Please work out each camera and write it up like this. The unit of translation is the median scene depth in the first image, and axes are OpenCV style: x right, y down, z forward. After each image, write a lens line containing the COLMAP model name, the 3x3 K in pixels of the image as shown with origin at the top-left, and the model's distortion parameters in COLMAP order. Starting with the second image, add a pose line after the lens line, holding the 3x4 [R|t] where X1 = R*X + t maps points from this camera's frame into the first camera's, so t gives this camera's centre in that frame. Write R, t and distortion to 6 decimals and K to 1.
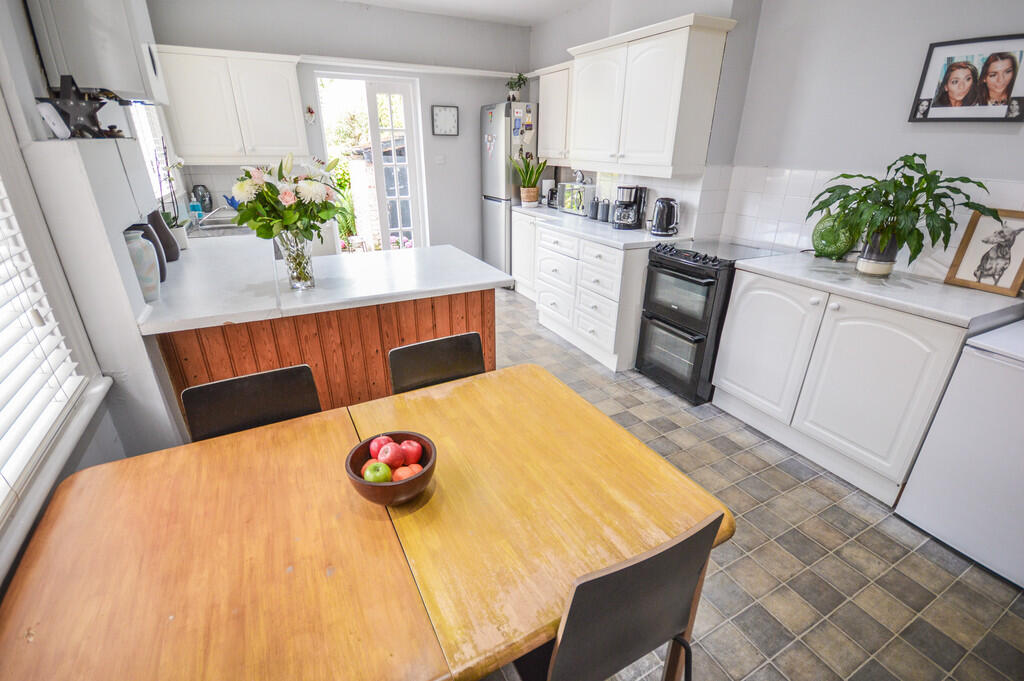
lens RADIAL K [[456.4, 0, 512.0], [0, 456.4, 340.5], [0, 0, 1]] dist [0.013033, -0.013126]
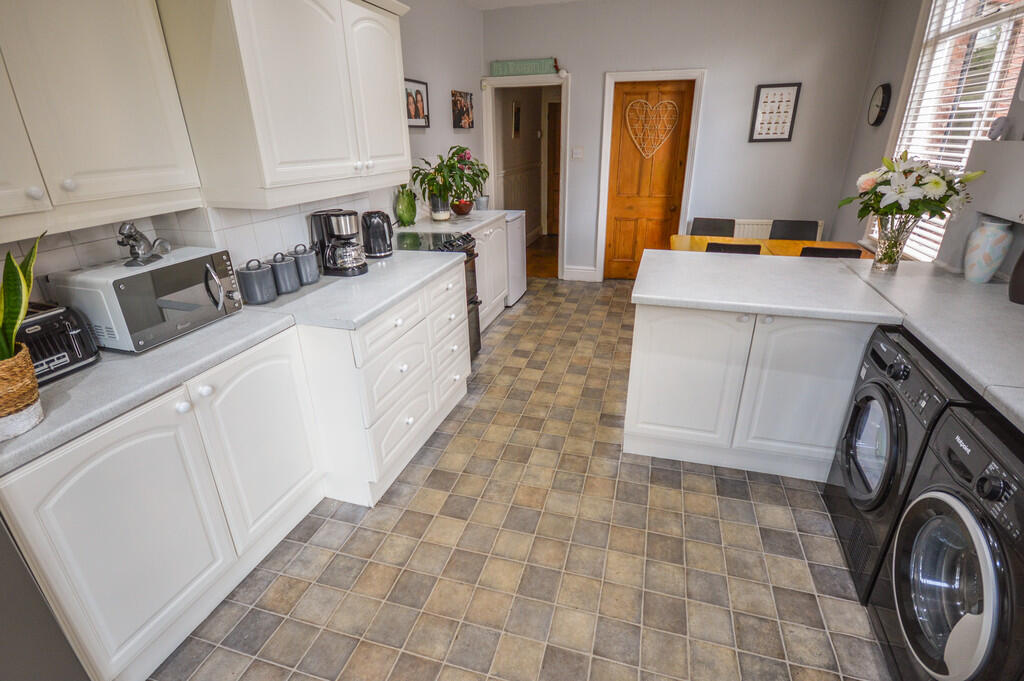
lens RADIAL K [[474.0, 0, 512.0], [0, 474.0, 340.5], [0, 0, 1]] dist [0.000259, -0.000075]
pose [[-0.719317, -0.268932, 0.640515, -0.522905], [0.278670, 0.732881, 0.620668, -0.712416], [-0.636338, 0.624949, -0.452230, 1.647179]]
